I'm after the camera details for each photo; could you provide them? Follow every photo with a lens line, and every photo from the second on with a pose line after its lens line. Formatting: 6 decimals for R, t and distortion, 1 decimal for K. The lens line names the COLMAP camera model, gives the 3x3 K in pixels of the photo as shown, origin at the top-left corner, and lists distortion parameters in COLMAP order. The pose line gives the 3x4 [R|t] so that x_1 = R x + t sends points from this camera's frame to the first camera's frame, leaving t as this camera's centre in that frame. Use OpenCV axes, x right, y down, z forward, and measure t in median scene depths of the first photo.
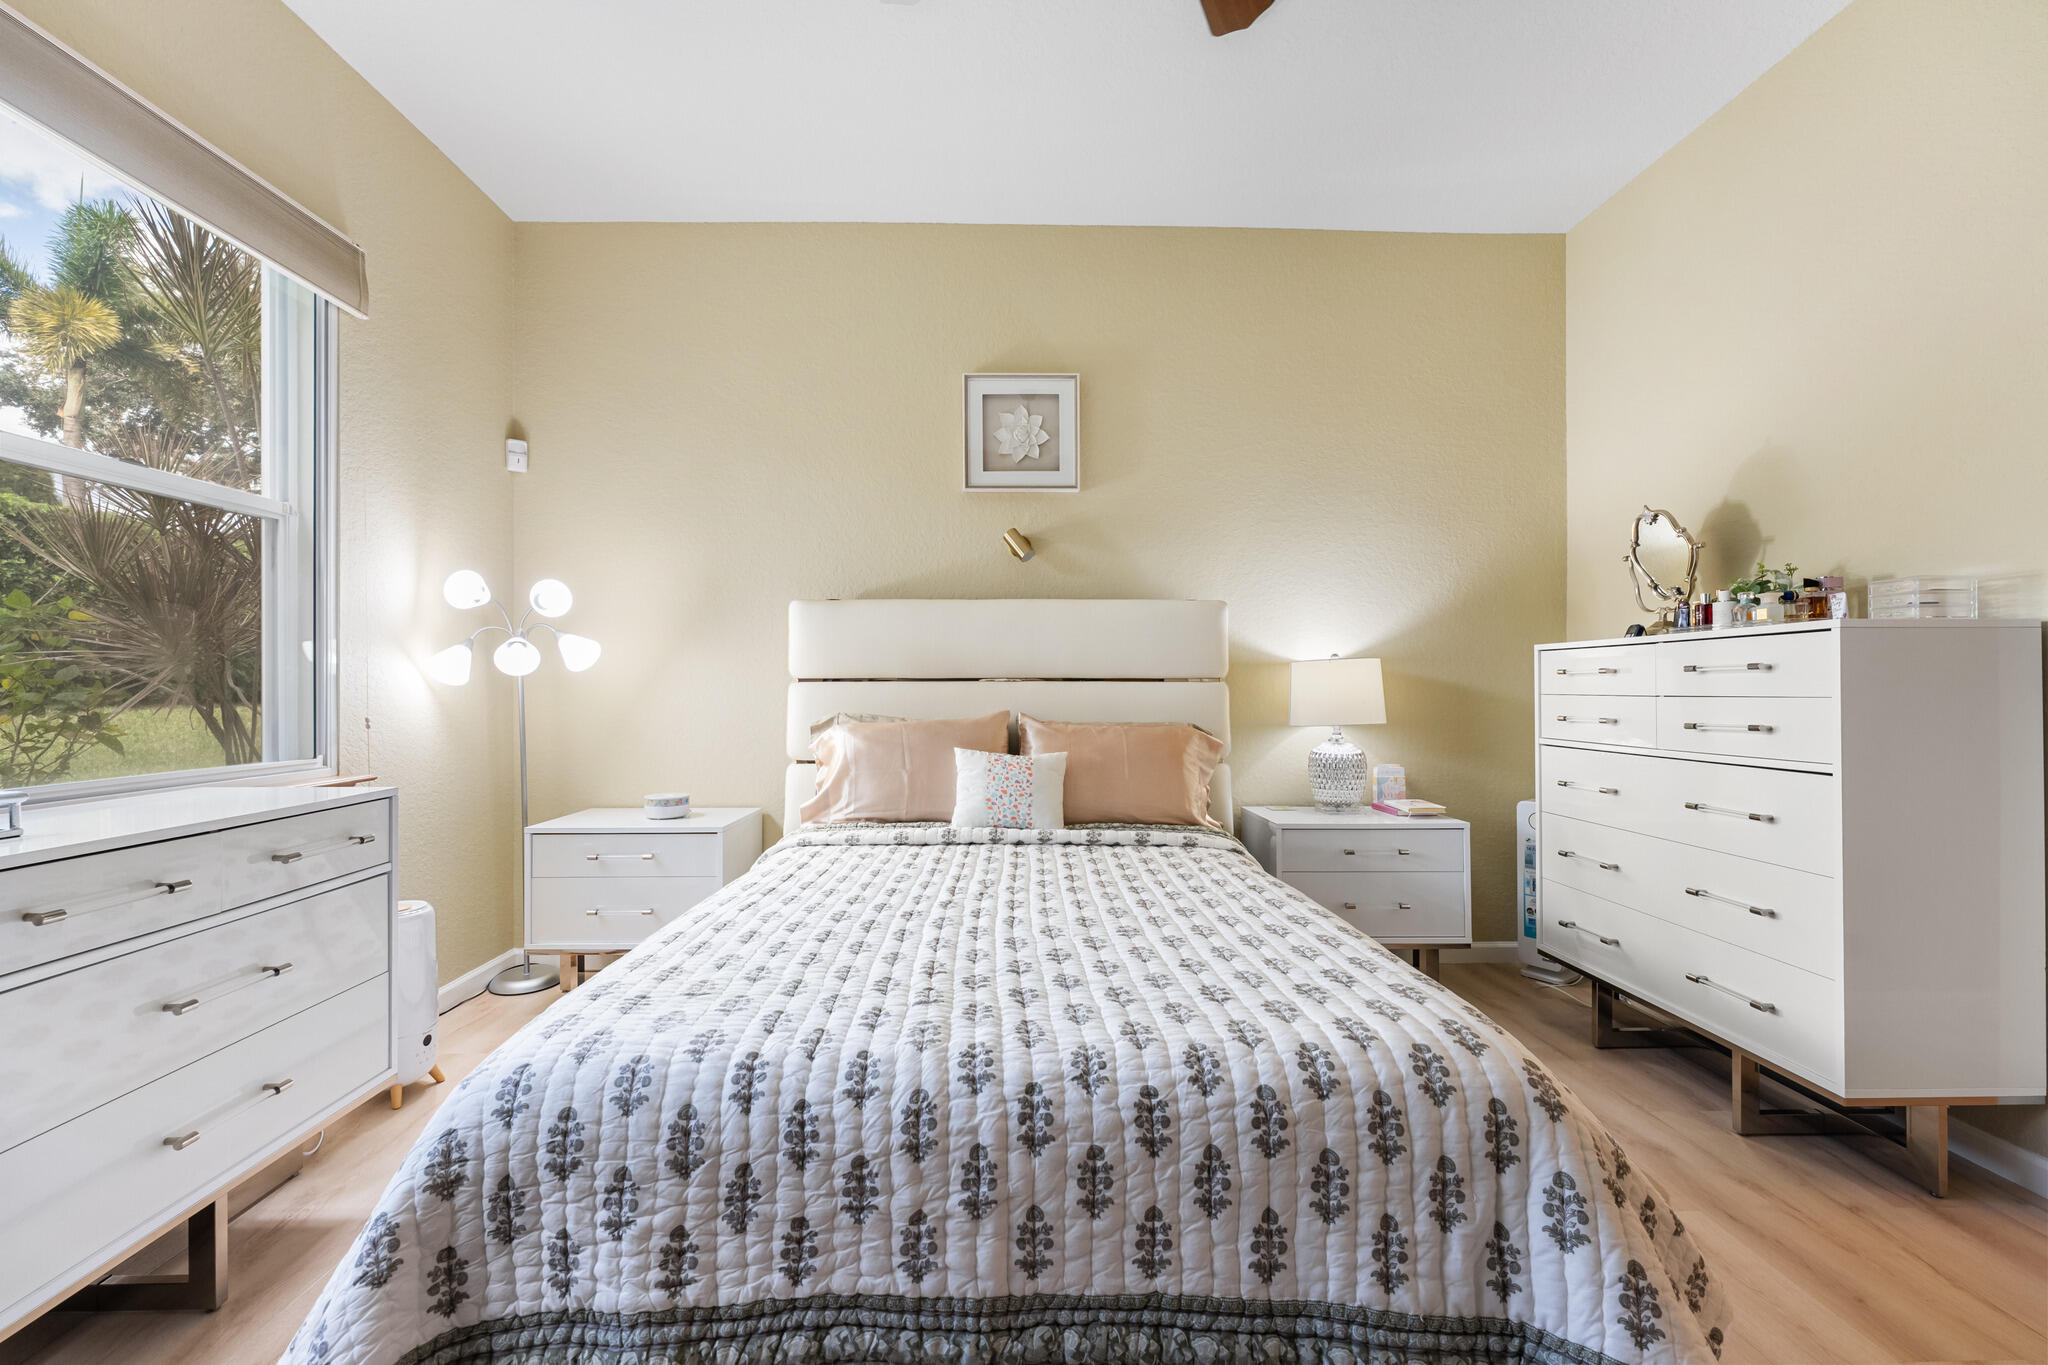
lens RADIAL K [[803.8, 0, 1024.0], [0, 803.8, 682.5], [0, 0, 1]] dist [-0.001819, -0.000276]
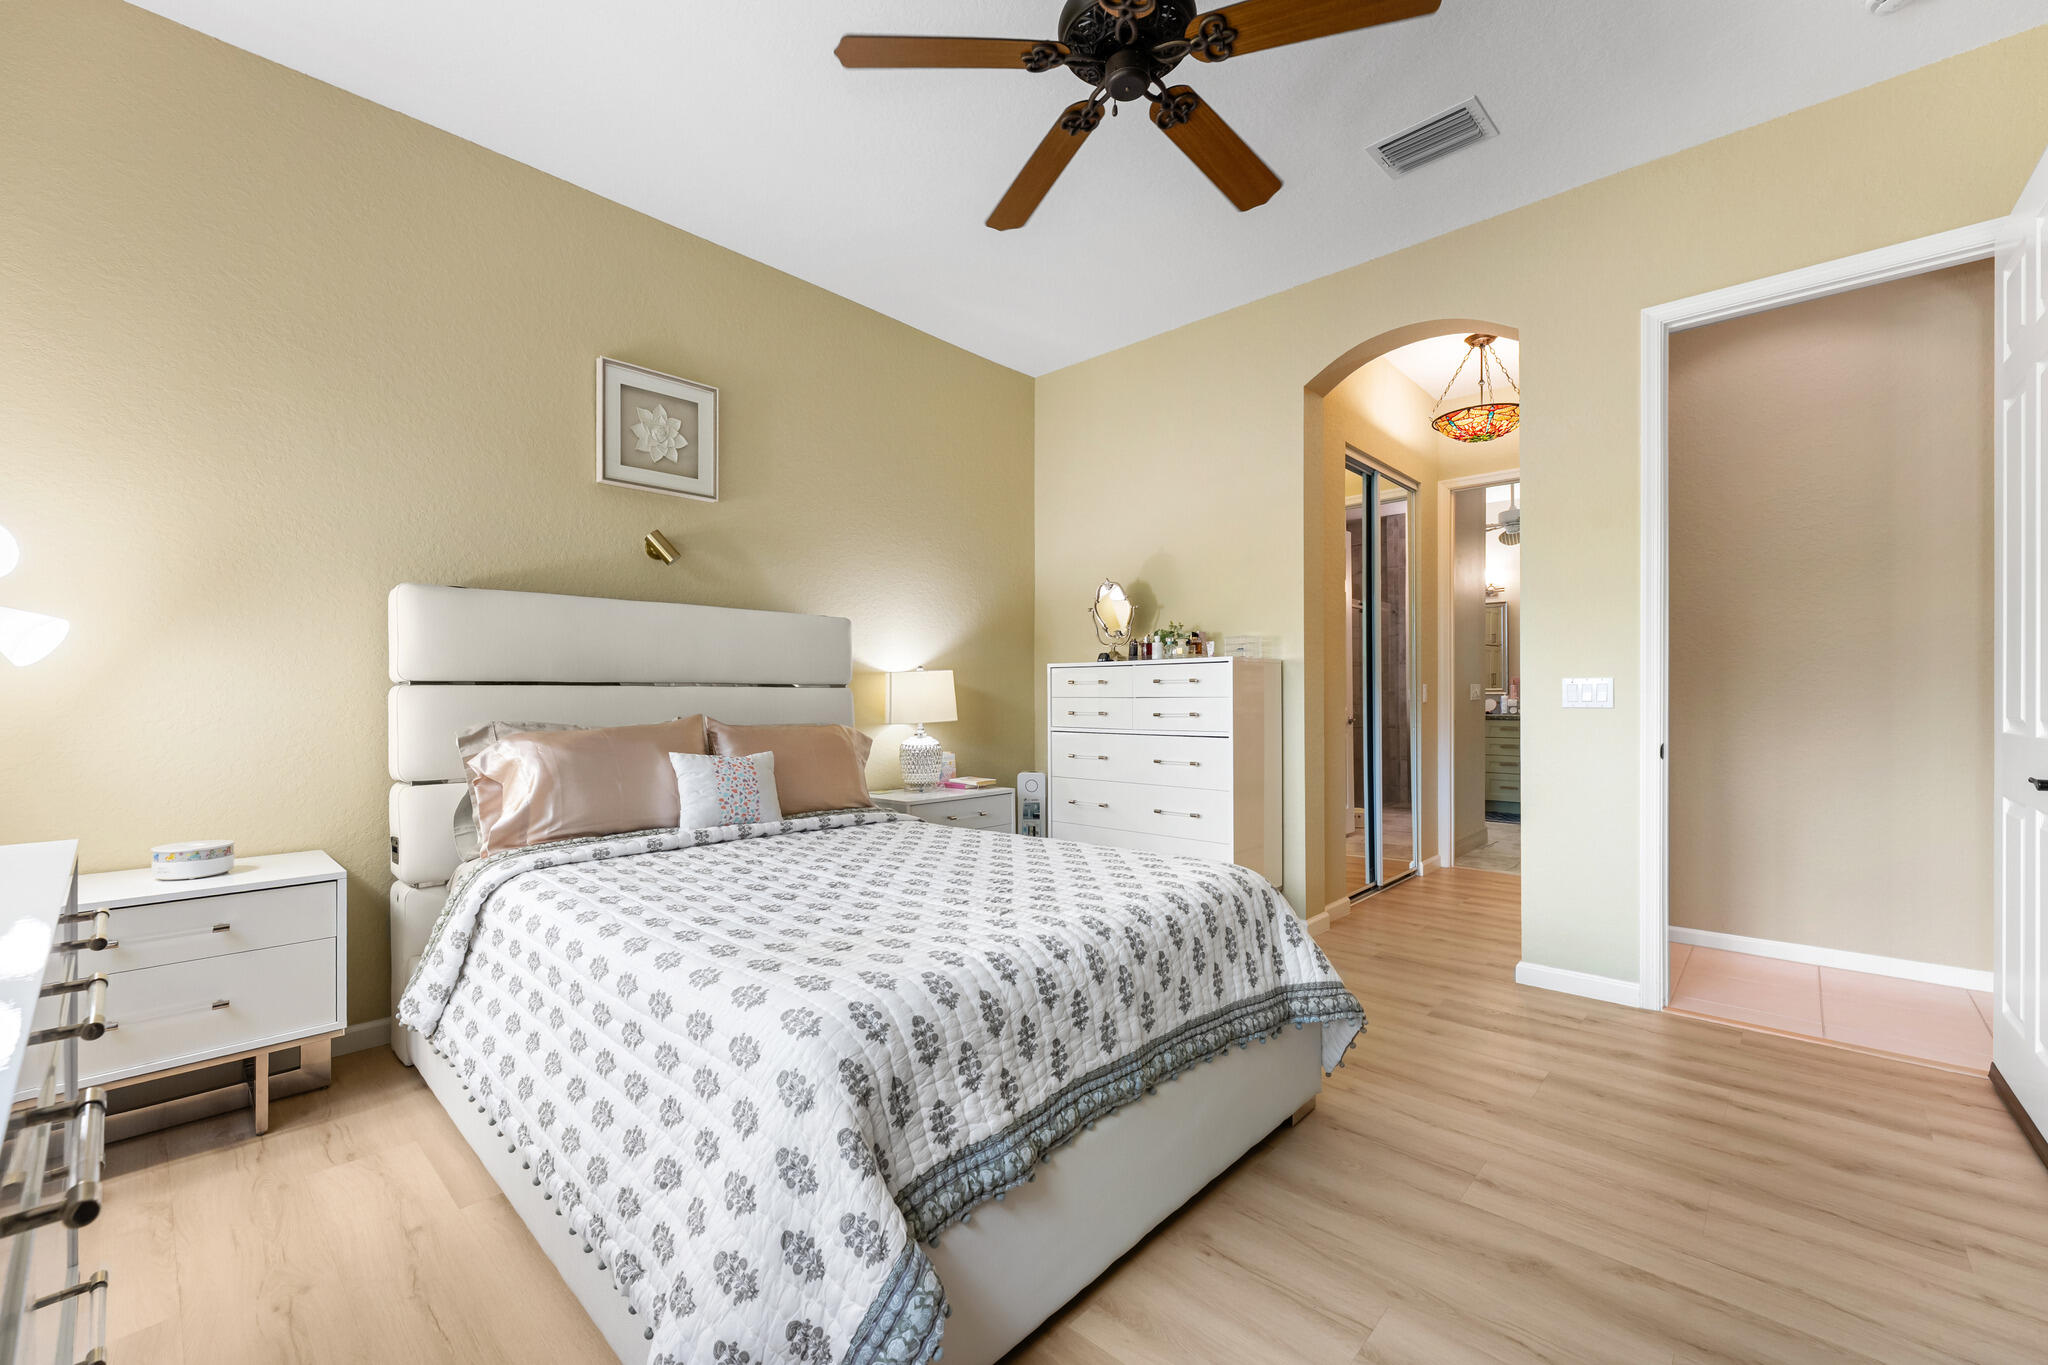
lens RADIAL K [[822.7, 0, 1000.0], [0, 822.7, 694.9], [0, 0, 1]] dist [-0.000454, -0.000094]
pose [[0.709669, -0.000438, 0.704535, -0.638813], [-0.002612, 0.999991, 0.003253, 0.006817], [-0.704530, -0.004149, 0.709662, -0.008922]]
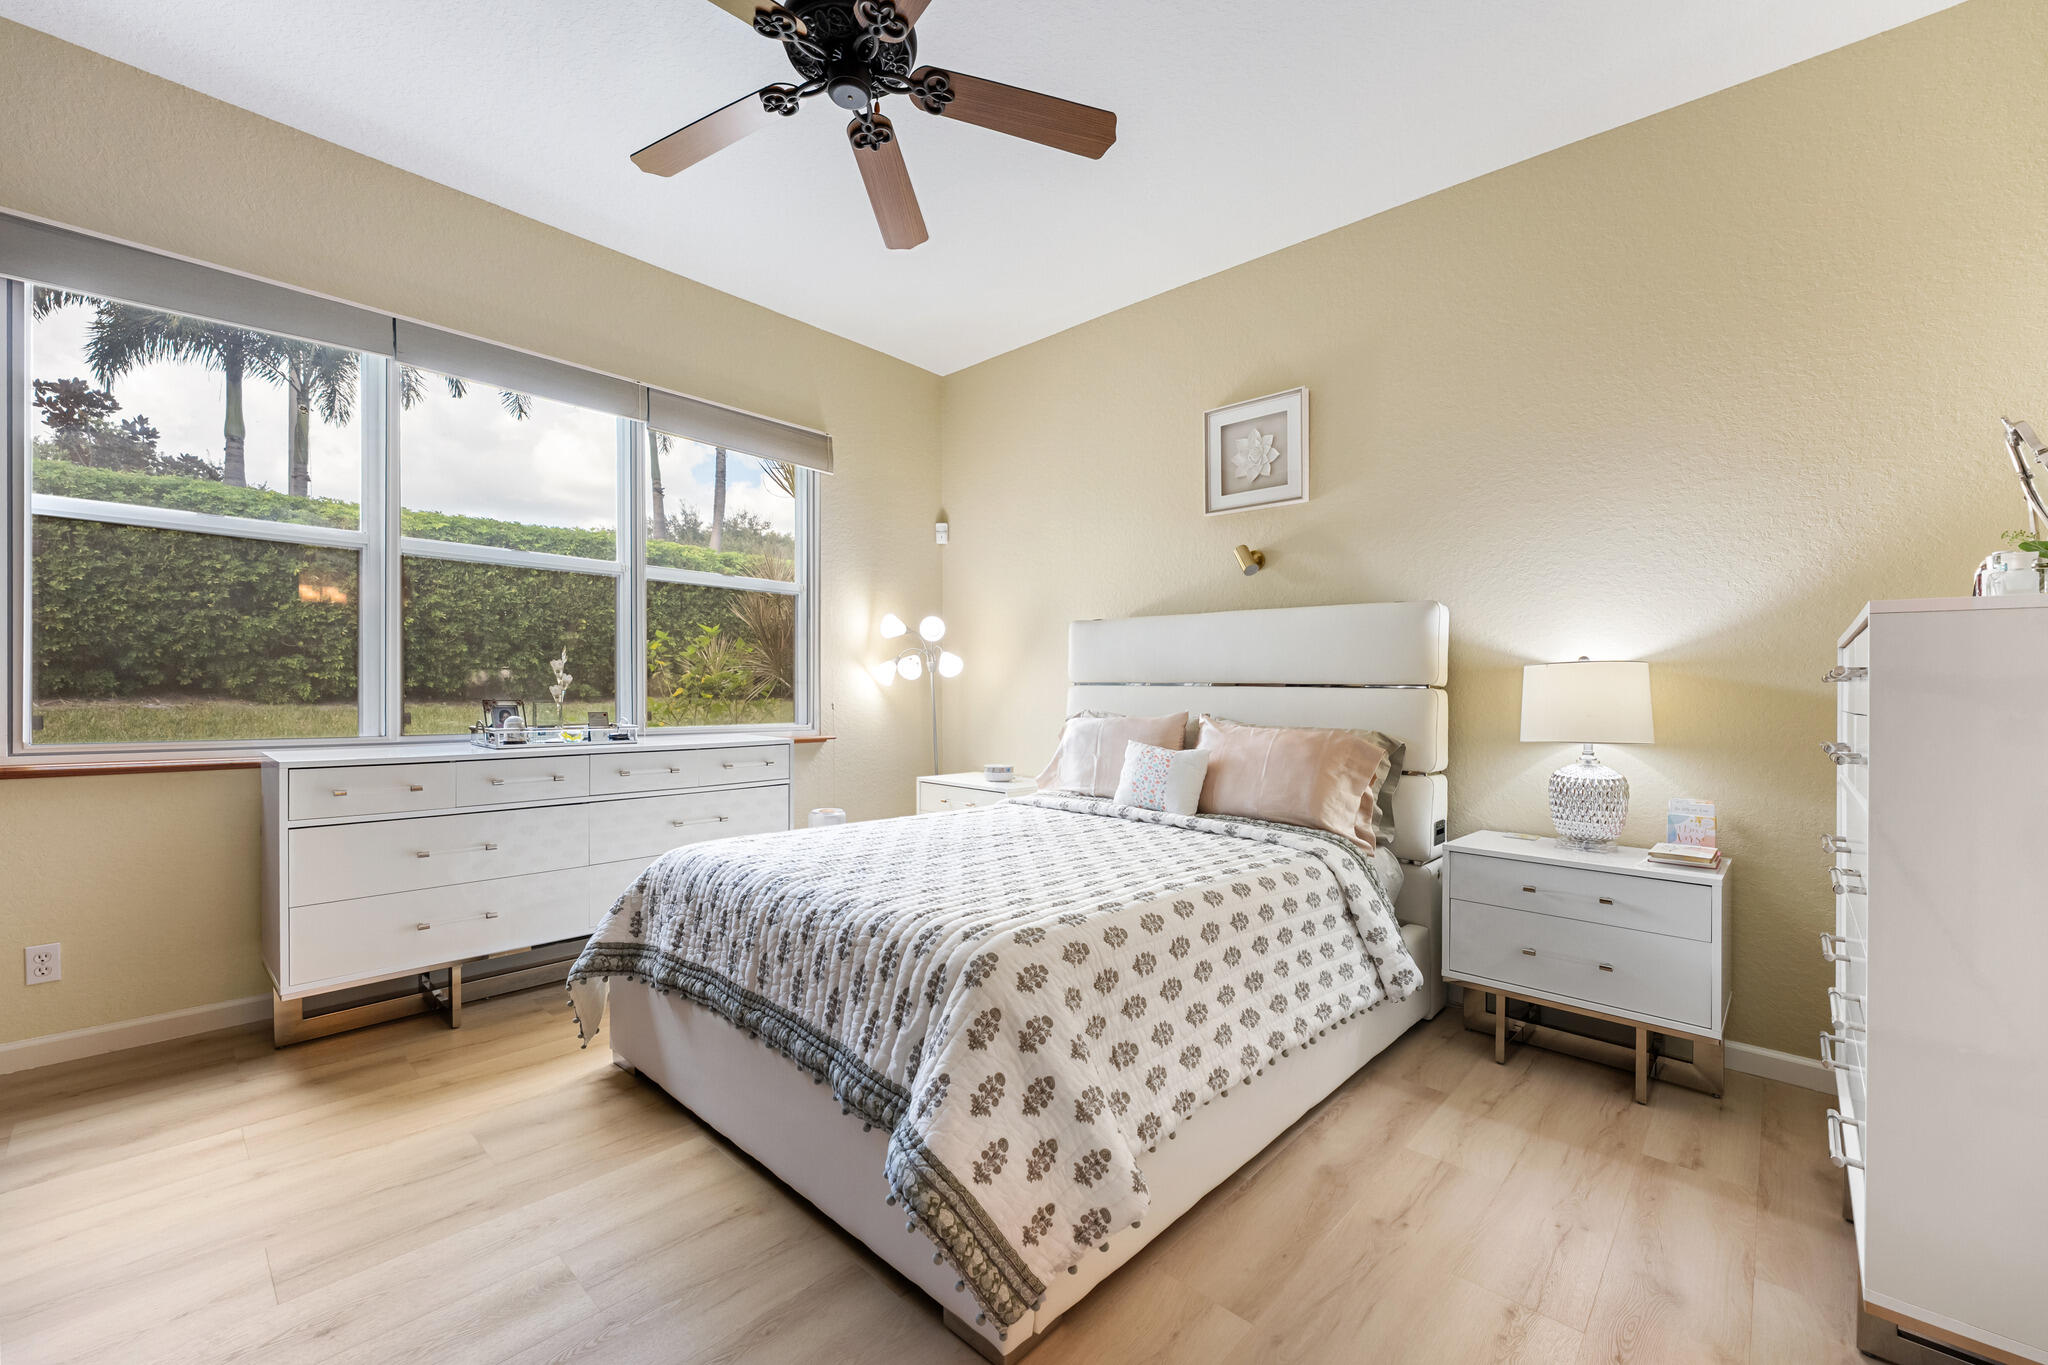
lens RADIAL K [[816.5, 0, 1020.1], [0, 816.5, 686.9], [0, 0, 1]] dist [-0.003403, -0.000526]
pose [[0.723100, 0.009404, -0.690680, 0.805574], [-0.010008, 0.999945, 0.003137, -0.001731], [0.690671, 0.004644, 0.723154, -0.002338]]
